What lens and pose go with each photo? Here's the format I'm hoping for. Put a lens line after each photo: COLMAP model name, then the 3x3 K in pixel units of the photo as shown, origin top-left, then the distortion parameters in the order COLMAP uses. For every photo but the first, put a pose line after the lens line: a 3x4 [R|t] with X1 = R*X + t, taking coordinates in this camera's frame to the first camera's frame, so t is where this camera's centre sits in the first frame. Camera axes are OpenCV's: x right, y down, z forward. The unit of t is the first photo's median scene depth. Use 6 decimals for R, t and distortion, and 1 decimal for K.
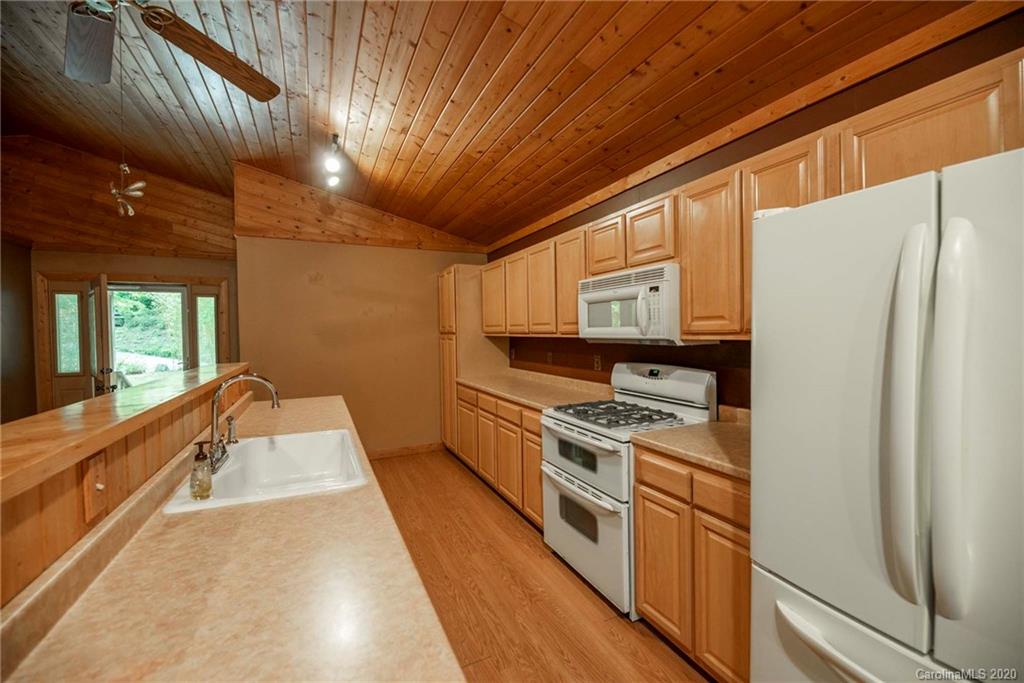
lens RADIAL K [[414.2, 0, 512.0], [0, 414.2, 341.5], [0, 0, 1]] dist [0.000949, -0.000031]
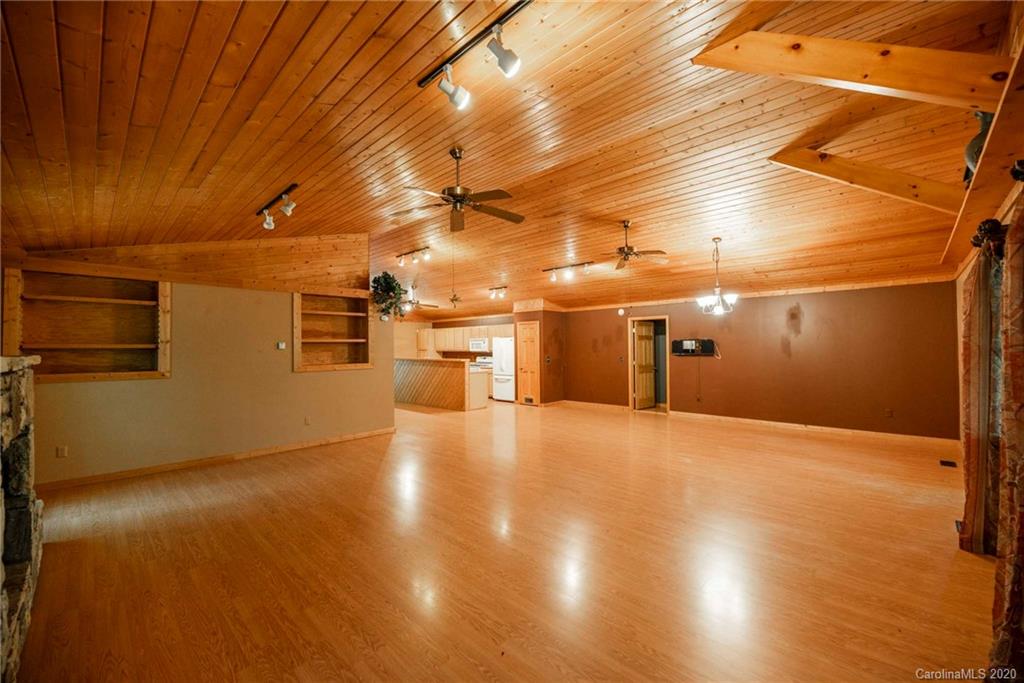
lens RADIAL K [[411.5, 0, 513.8], [0, 411.5, 341.3], [0, 0, 1]] dist [0.004221, -0.004559]
pose [[0.934579, 0.009638, 0.355626, -1.008734], [0.005516, 0.999120, -0.041574, 0.072248], [-0.355714, 0.040816, 0.933703, -3.475776]]
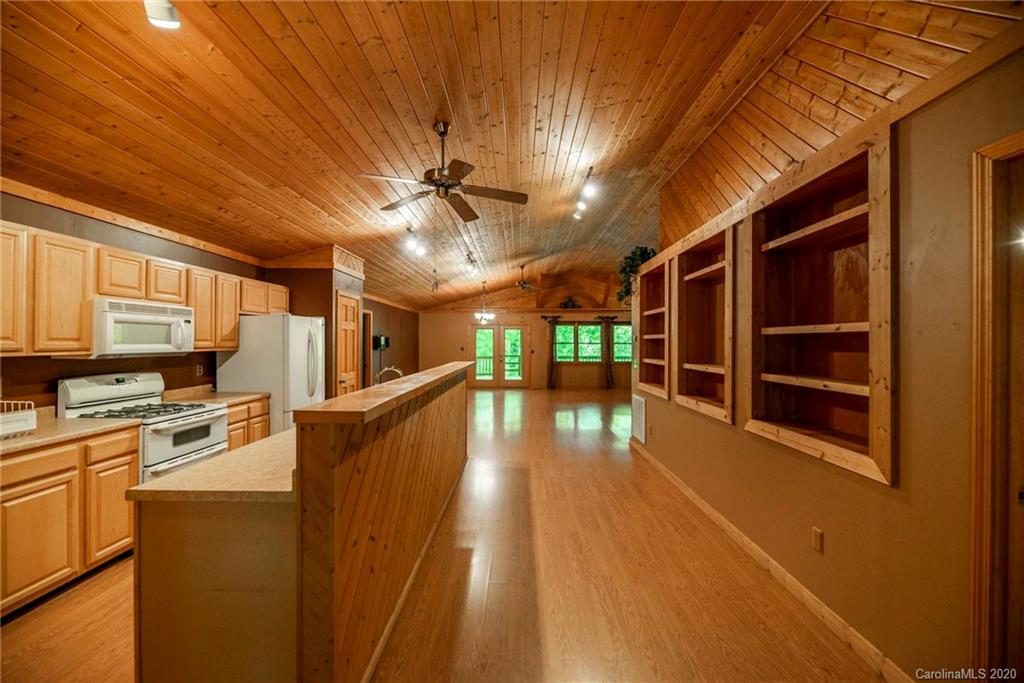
lens RADIAL K [[414.0, 0, 515.3], [0, 414.0, 341.2], [0, 0, 1]] dist [-0.000348, -0.000259]
pose [[-0.898697, 0.011498, 0.438420, -1.194336], [0.019168, 0.999731, 0.013072, -0.034558], [-0.438152, 0.020152, -0.898675, 1.468231]]
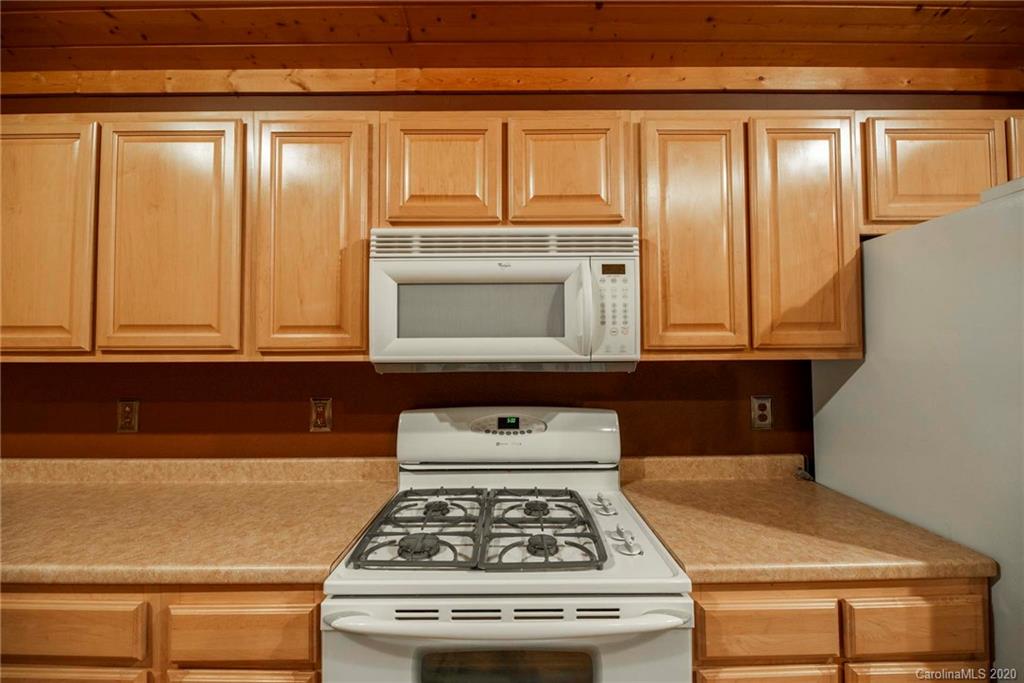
lens RADIAL K [[418.4, 0, 512.0], [0, 418.4, 341.5], [0, 0, 1]] dist [-0.000407, -0.004871]
pose [[0.426201, 0.042385, 0.903635, -0.159616], [0.021046, 0.998167, -0.056745, -0.002100], [-0.904383, 0.043202, 0.424528, 0.683867]]
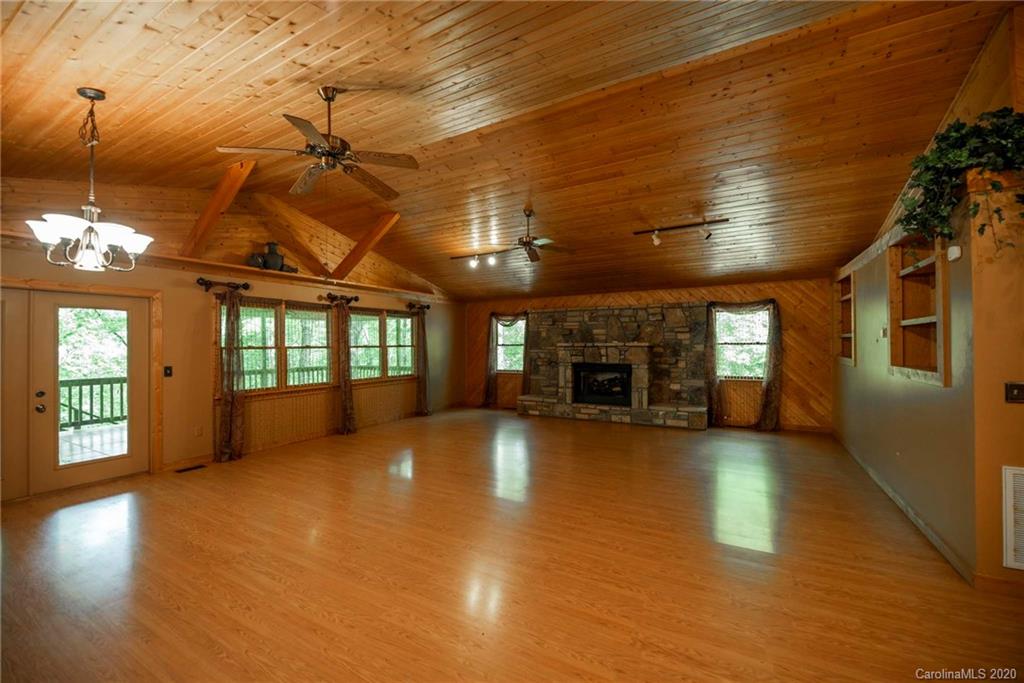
lens RADIAL K [[411.5, 0, 513.8], [0, 411.5, 341.3], [0, 0, 1]] dist [0.004221, -0.004559]
pose [[-0.814860, 0.015023, -0.579462, 0.518591], [0.004690, 0.999802, 0.019325, -0.005157], [0.579638, 0.013030, -0.814770, -0.590344]]
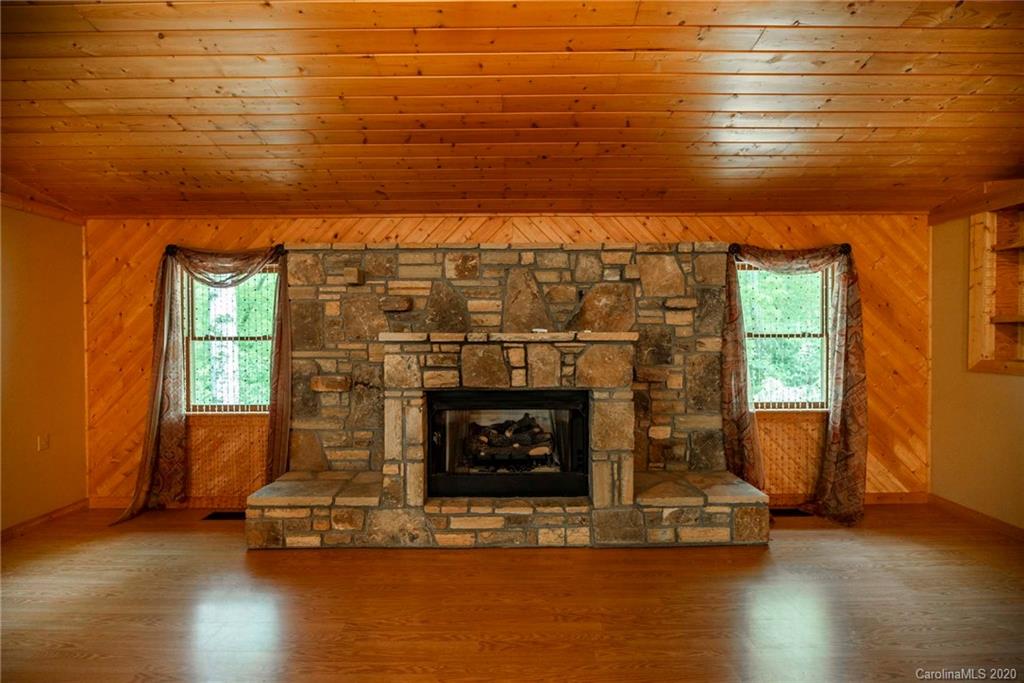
lens RADIAL K [[411.5, 0, 513.8], [0, 411.5, 341.3], [0, 0, 1]] dist [0.004221, -0.004559]
pose [[-0.424223, 0.027502, -0.905140, -0.655331], [-0.010125, 0.999332, 0.035109, 0.047836], [0.905501, 0.024058, -0.423661, -2.065378]]
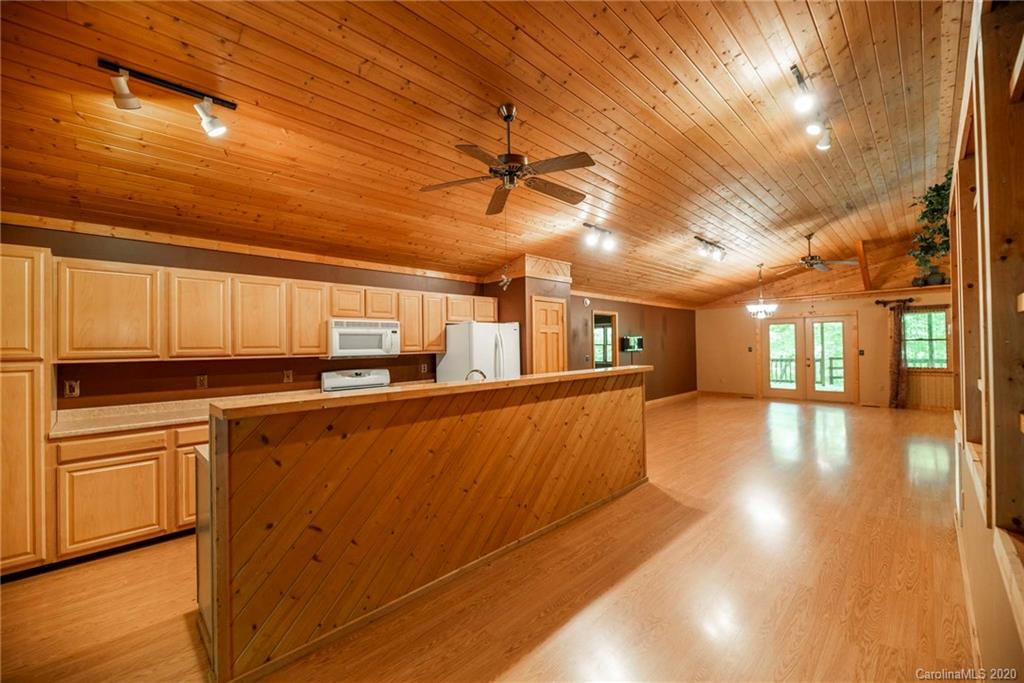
lens RADIAL K [[411.5, 0, 513.8], [0, 411.5, 341.3], [0, 0, 1]] dist [0.004221, -0.004559]
pose [[-0.331443, 0.028003, 0.943059, -1.495938], [0.043007, 0.998969, -0.014549, -0.013342], [-0.942494, 0.035736, -0.332306, 0.868071]]
